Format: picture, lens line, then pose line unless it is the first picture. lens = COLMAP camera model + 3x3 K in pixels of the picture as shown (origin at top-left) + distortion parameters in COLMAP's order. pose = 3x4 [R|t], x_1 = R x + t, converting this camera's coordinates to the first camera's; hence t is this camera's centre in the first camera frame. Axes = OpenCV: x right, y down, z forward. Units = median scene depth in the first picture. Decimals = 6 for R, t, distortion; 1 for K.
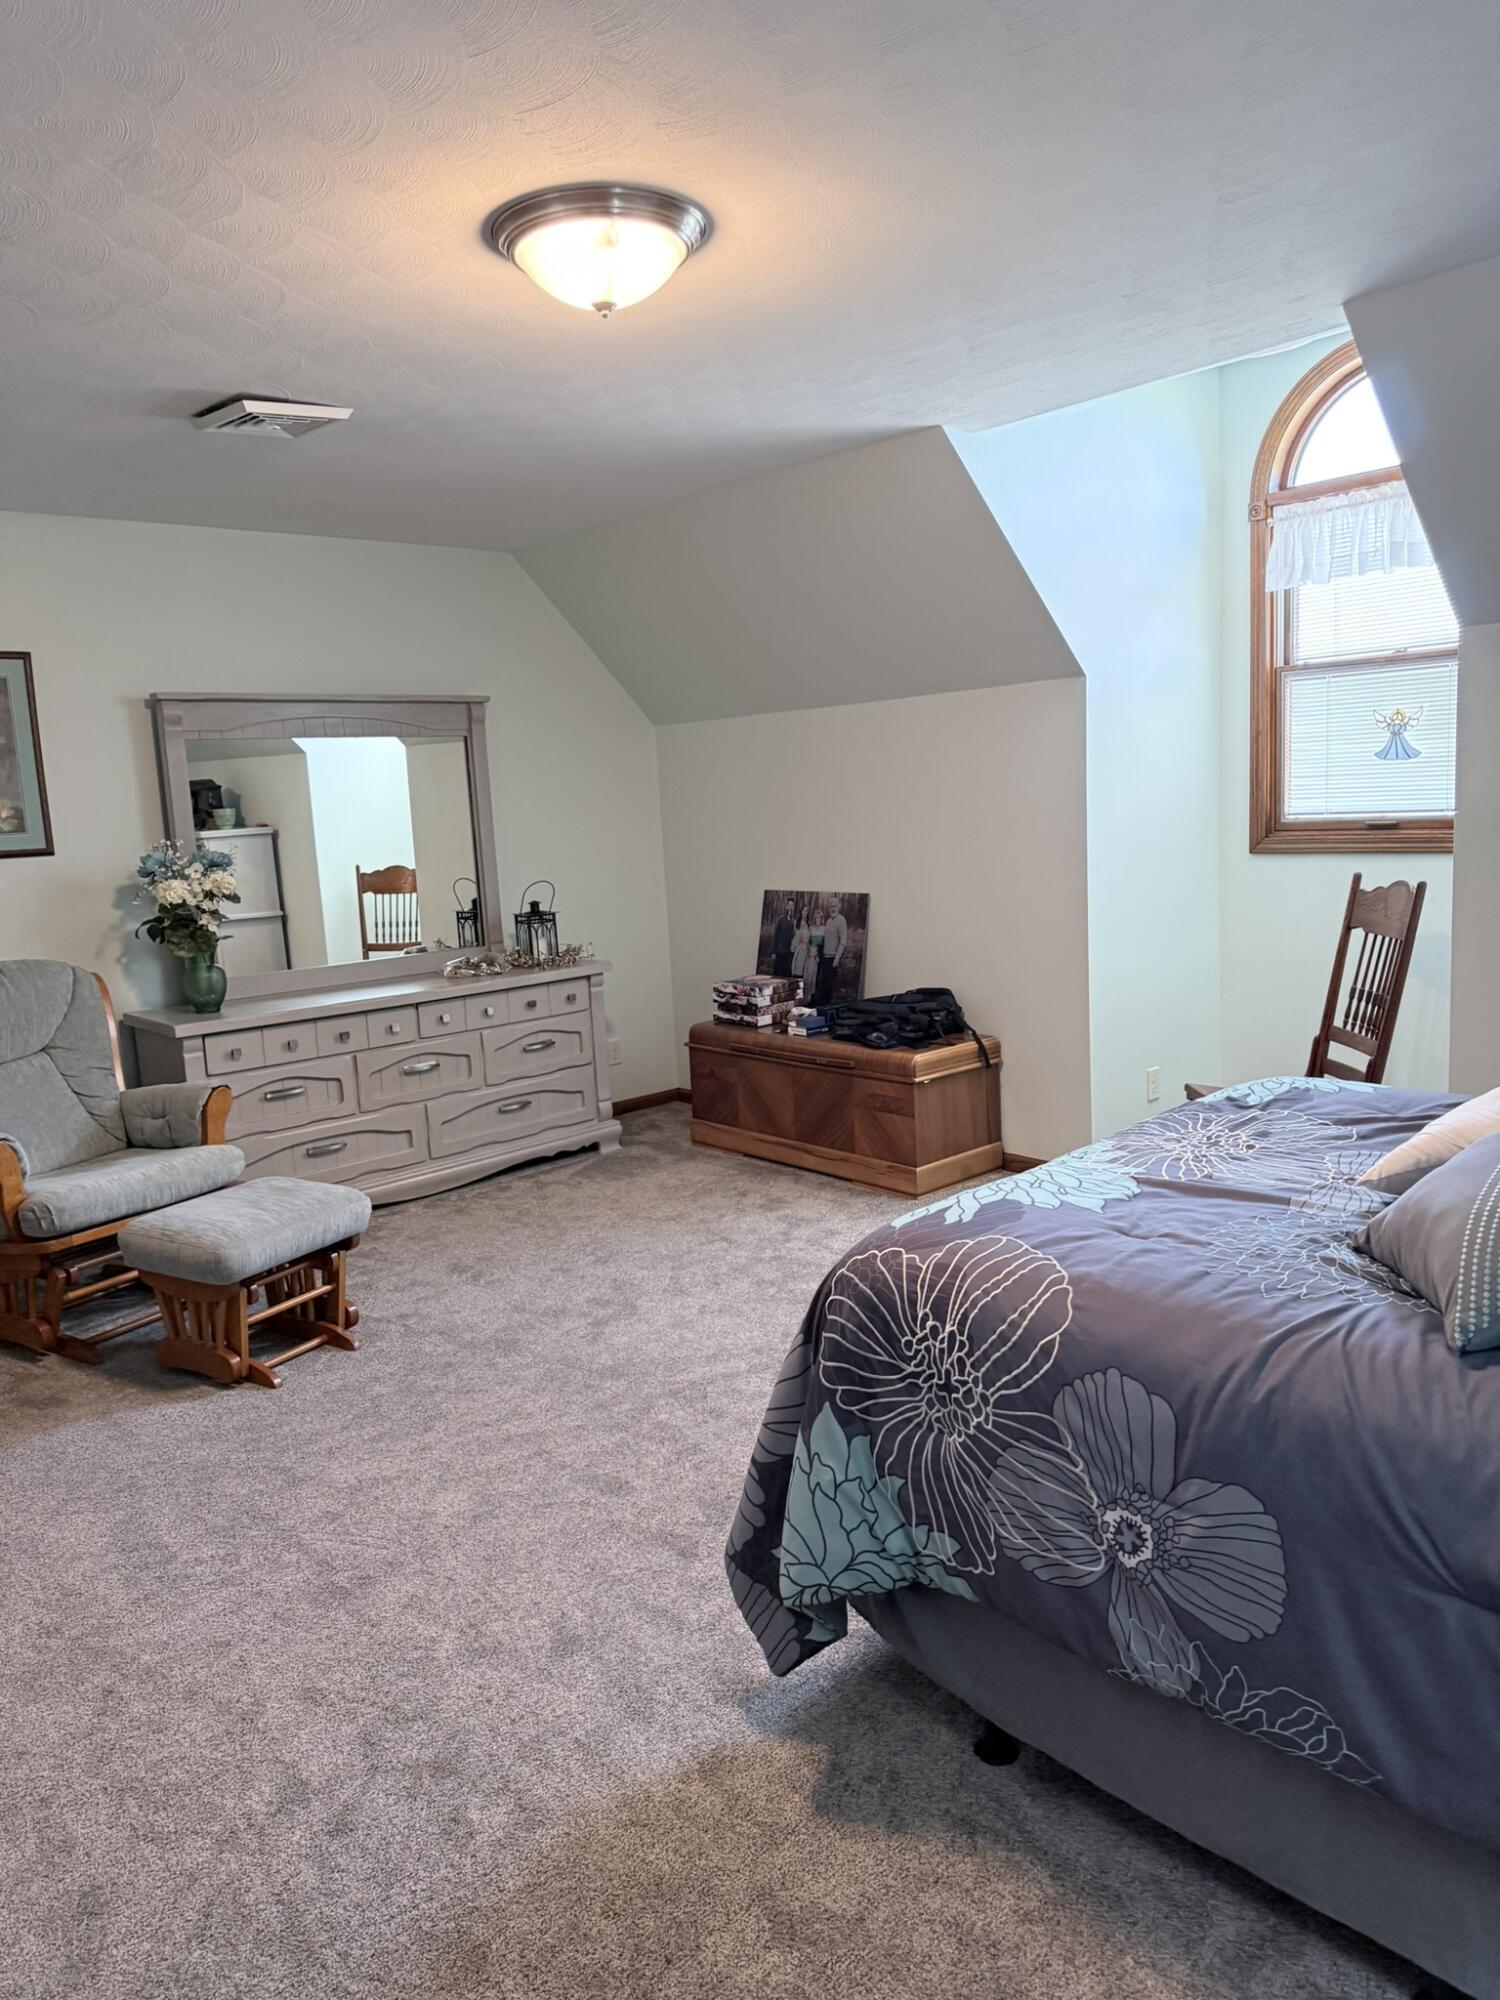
lens RADIAL K [[1414.0, 0, 754.2], [0, 1414.0, 1008.8], [0, 0, 1]] dist [0.063865, -0.071851]
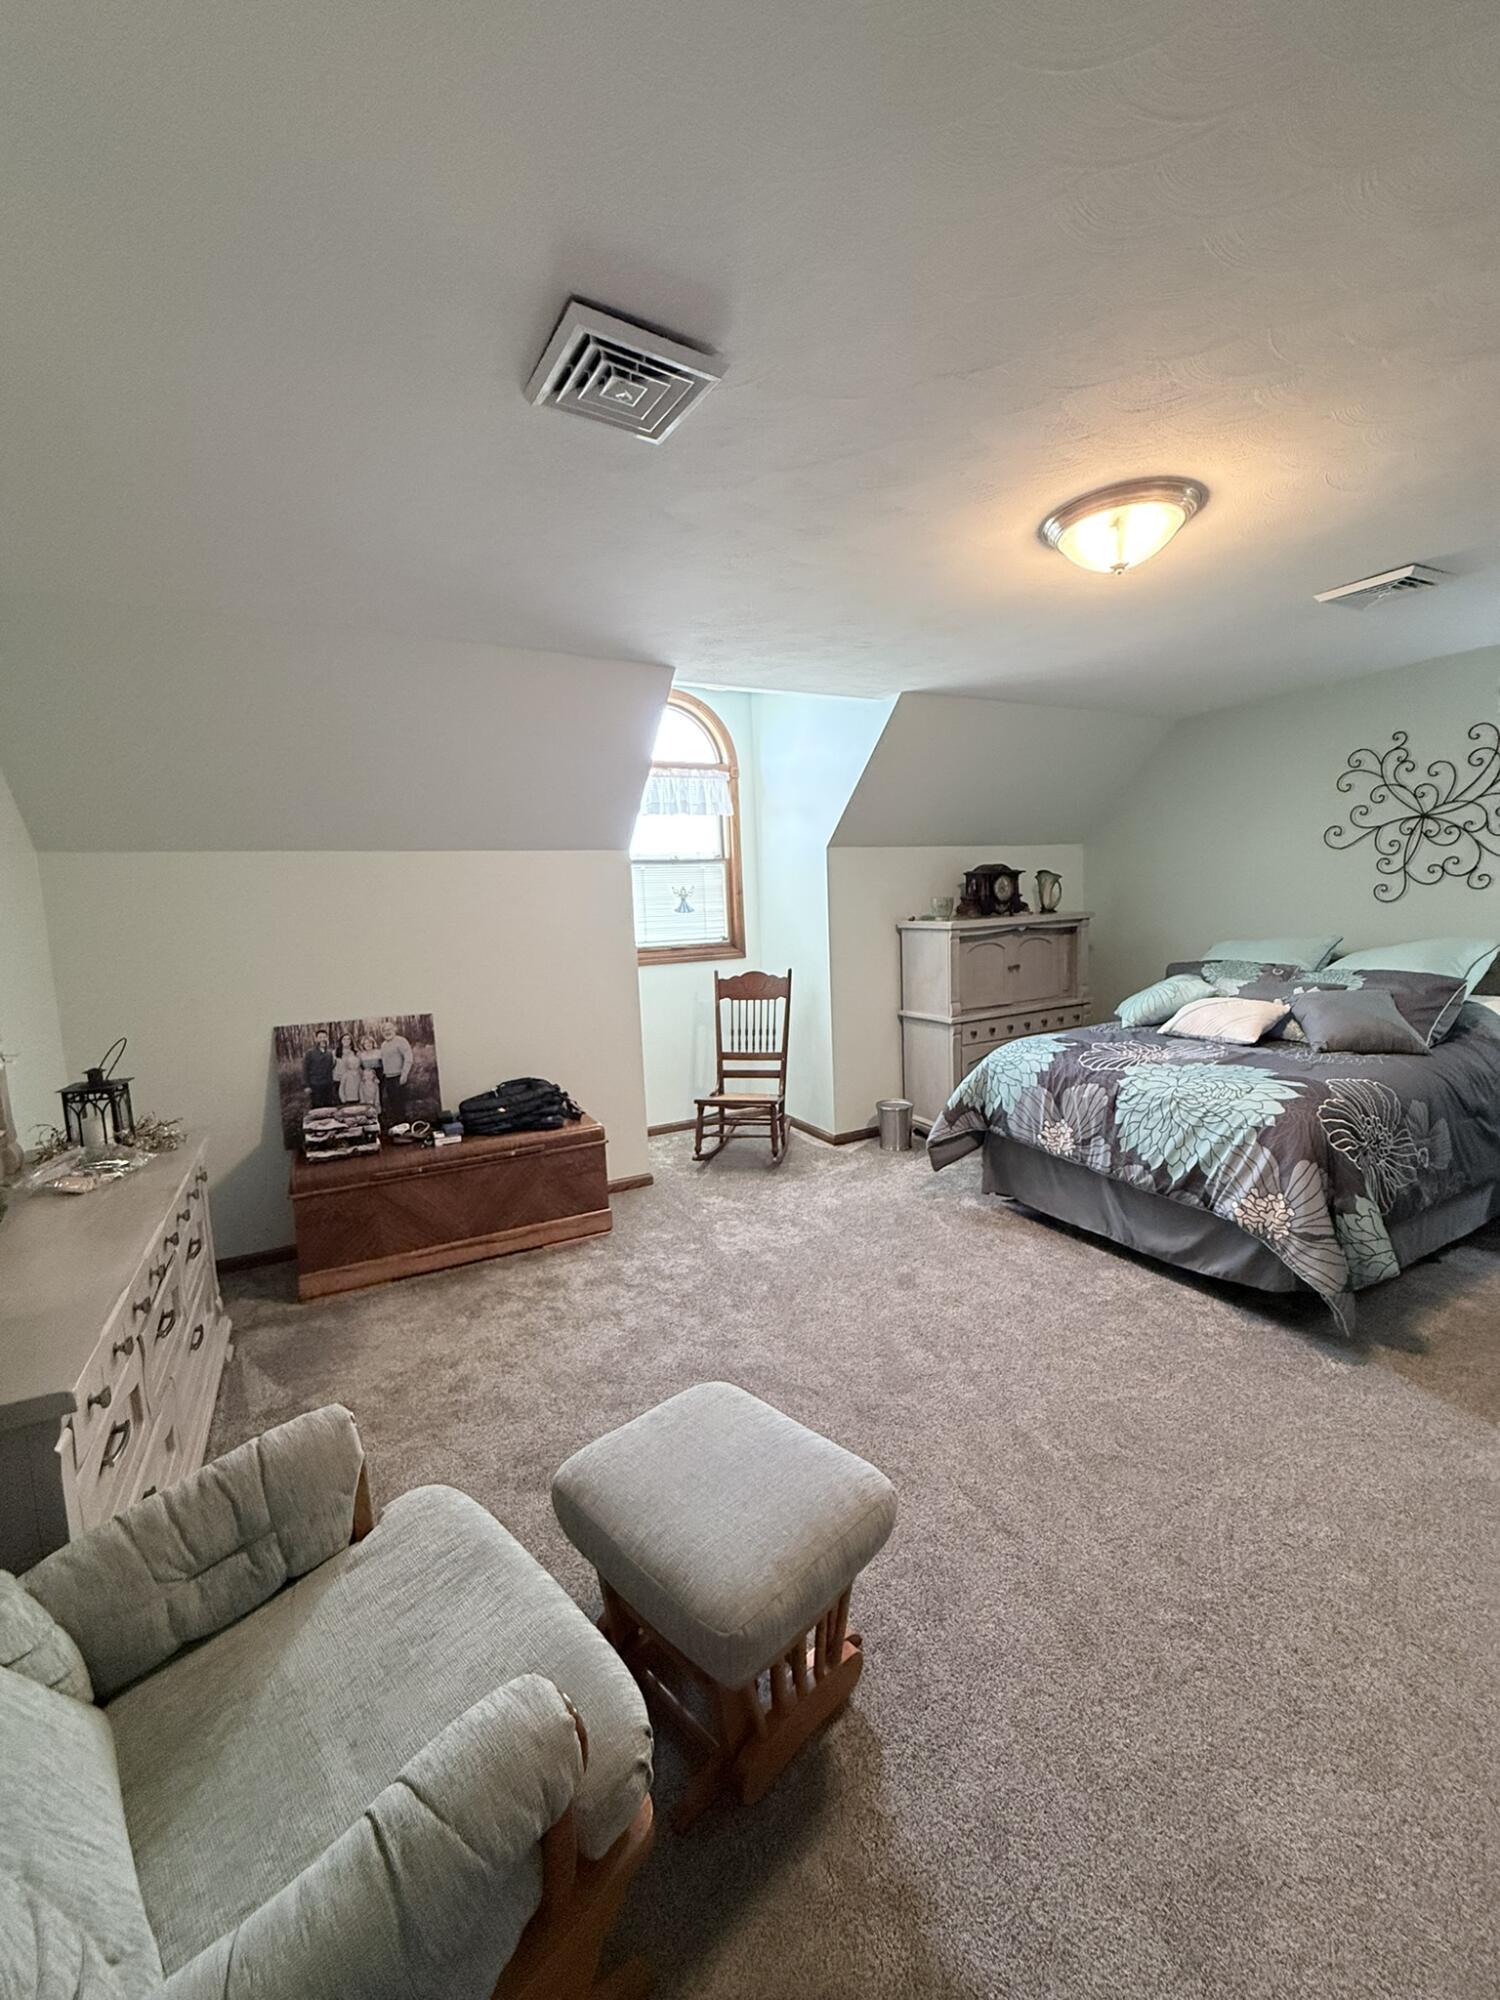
lens RADIAL K [[801.3, 0, 747.7], [0, 801.3, 989.1], [0, 0, 1]] dist [-0.000849, 0.000667]
pose [[0.233660, -0.054151, 0.970809, -0.671251], [0.178269, 0.983909, 0.011975, -0.085796], [-0.955836, 0.170267, 0.239554, 0.806533]]
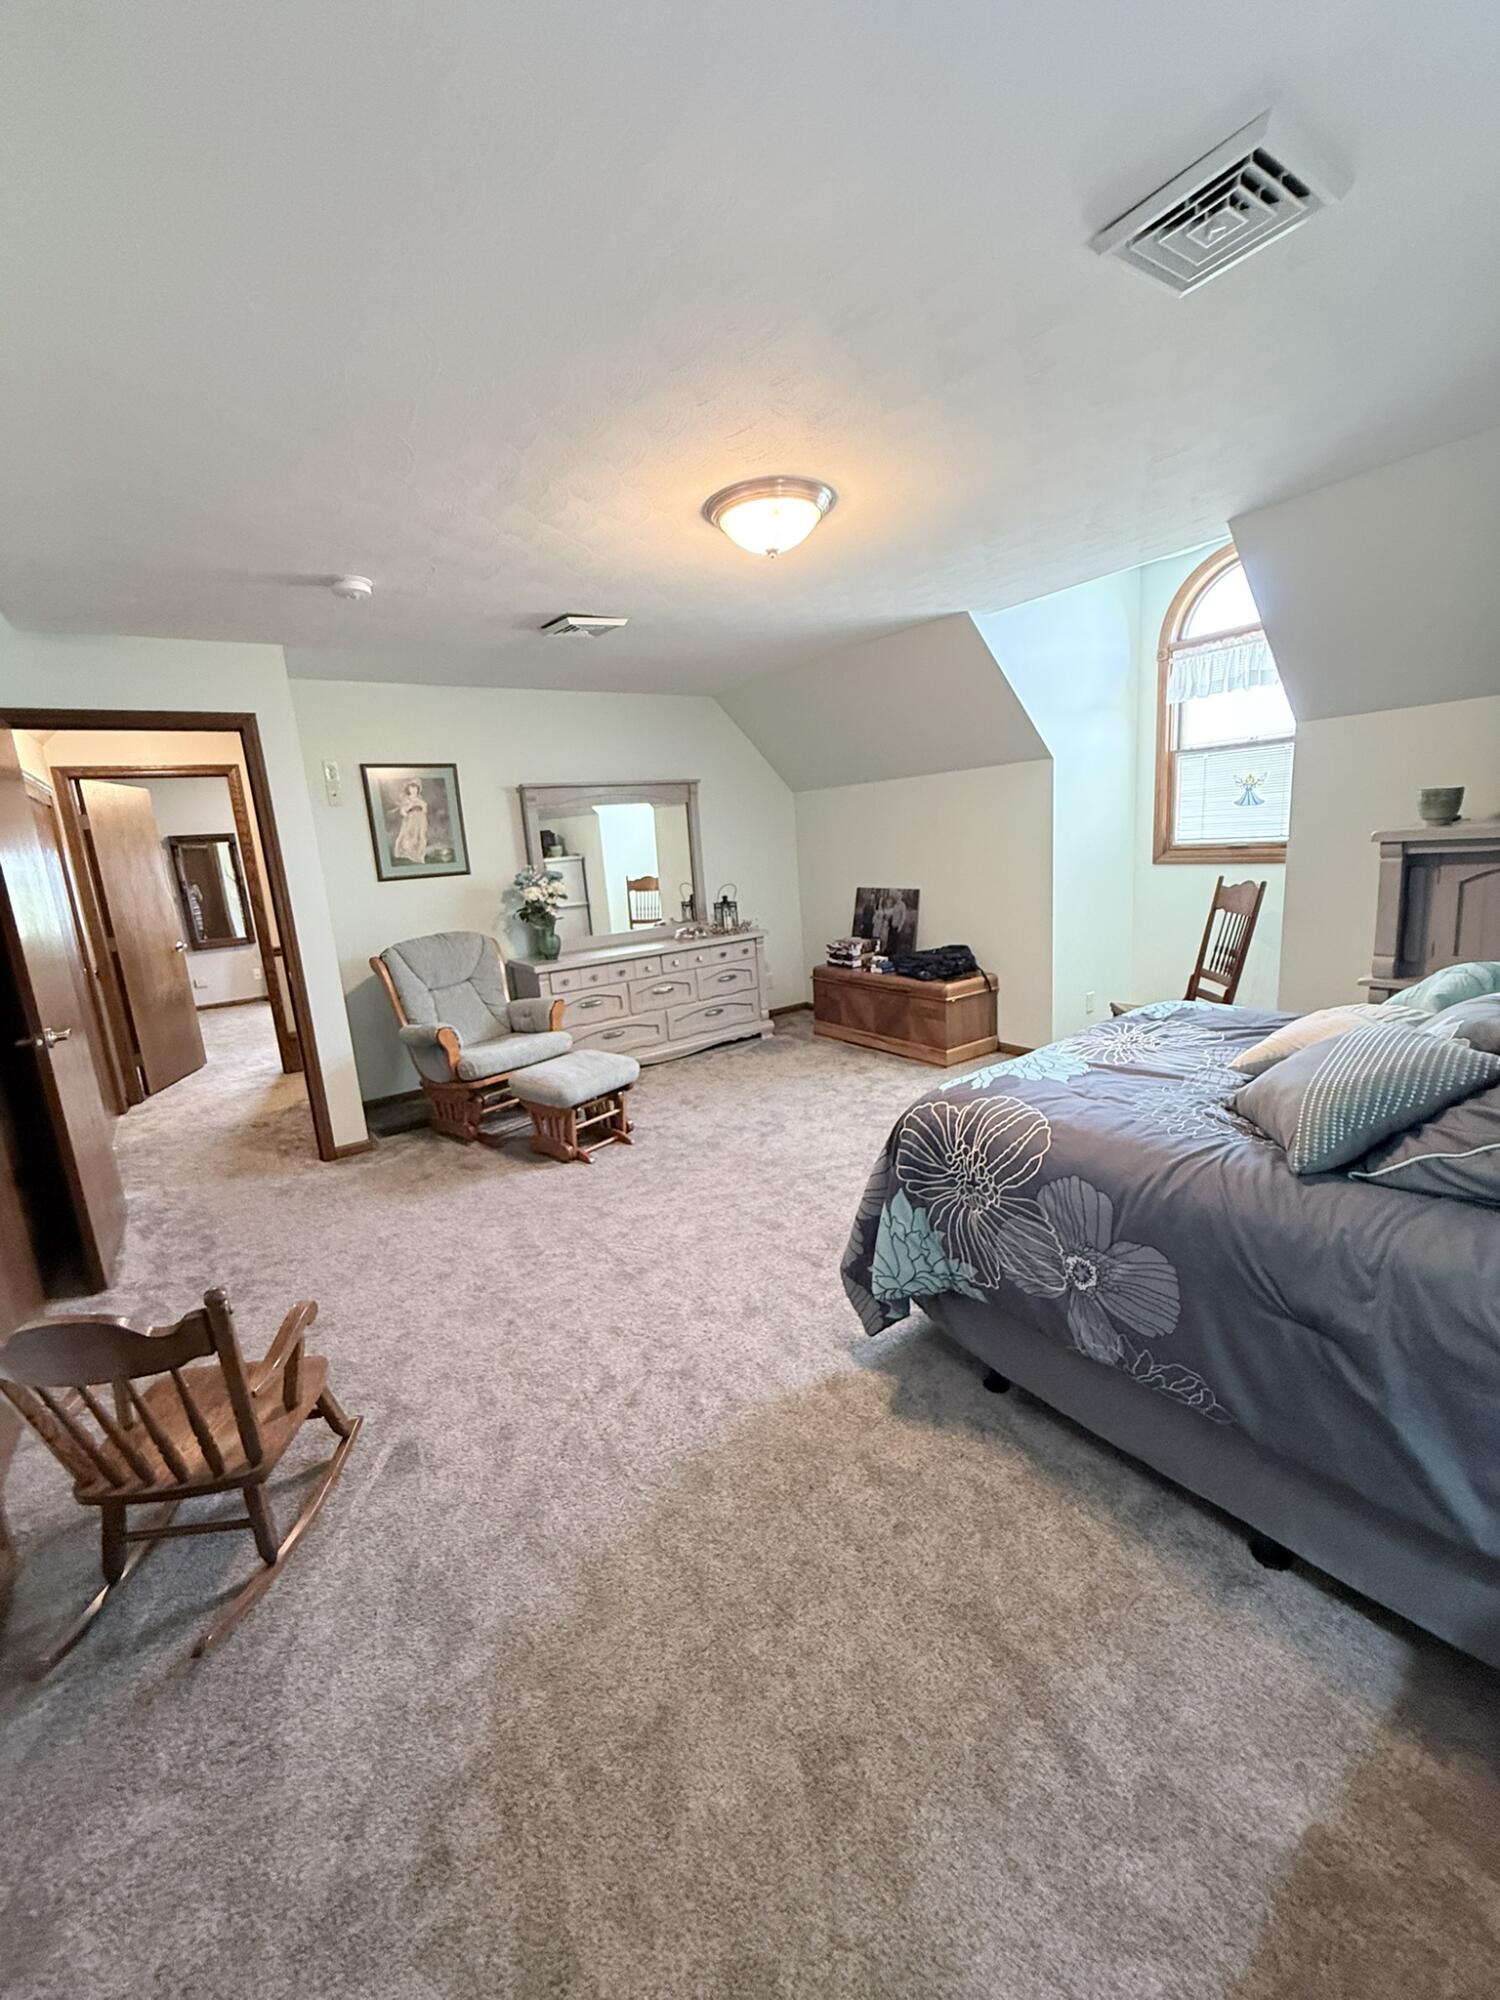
lens RADIAL K [[801.3, 0, 746.5], [0, 801.3, 1000.3], [0, 0, 1]] dist [-0.000849, 0.000667]
pose [[0.992559, 0.006466, -0.121592, -0.010091], [0.000566, 0.998333, 0.057706, -0.005425], [0.121762, -0.057346, 0.990901, 0.008922]]
